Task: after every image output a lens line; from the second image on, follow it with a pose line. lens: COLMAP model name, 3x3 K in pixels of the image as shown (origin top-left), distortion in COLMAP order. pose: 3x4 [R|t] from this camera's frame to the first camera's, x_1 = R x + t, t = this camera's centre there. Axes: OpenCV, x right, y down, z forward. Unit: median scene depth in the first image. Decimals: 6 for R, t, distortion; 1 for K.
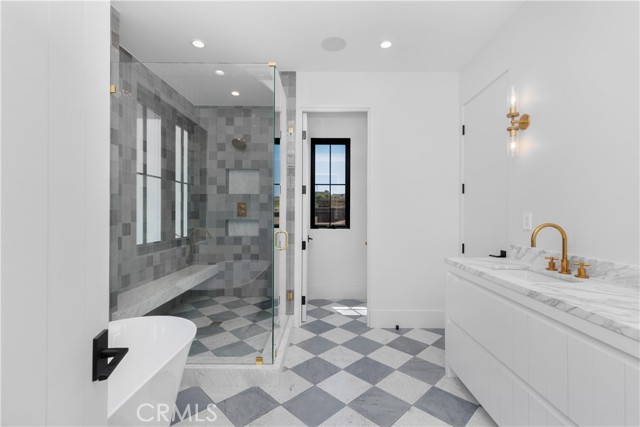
lens RADIAL K [[287.2, 0, 324.1], [0, 287.2, 211.3], [0, 0, 1]] dist [0.002189, -0.000172]
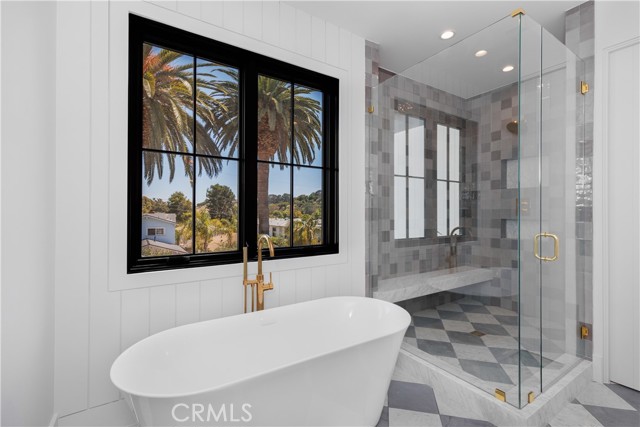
lens RADIAL K [[287.2, 0, 324.1], [0, 287.2, 211.3], [0, 0, 1]] dist [0.002189, -0.000172]
pose [[0.542951, -0.004550, -0.839752, 0.109389], [0.003136, 0.999989, -0.003390, 0.008322], [0.839758, -0.000793, 0.542960, 0.097701]]
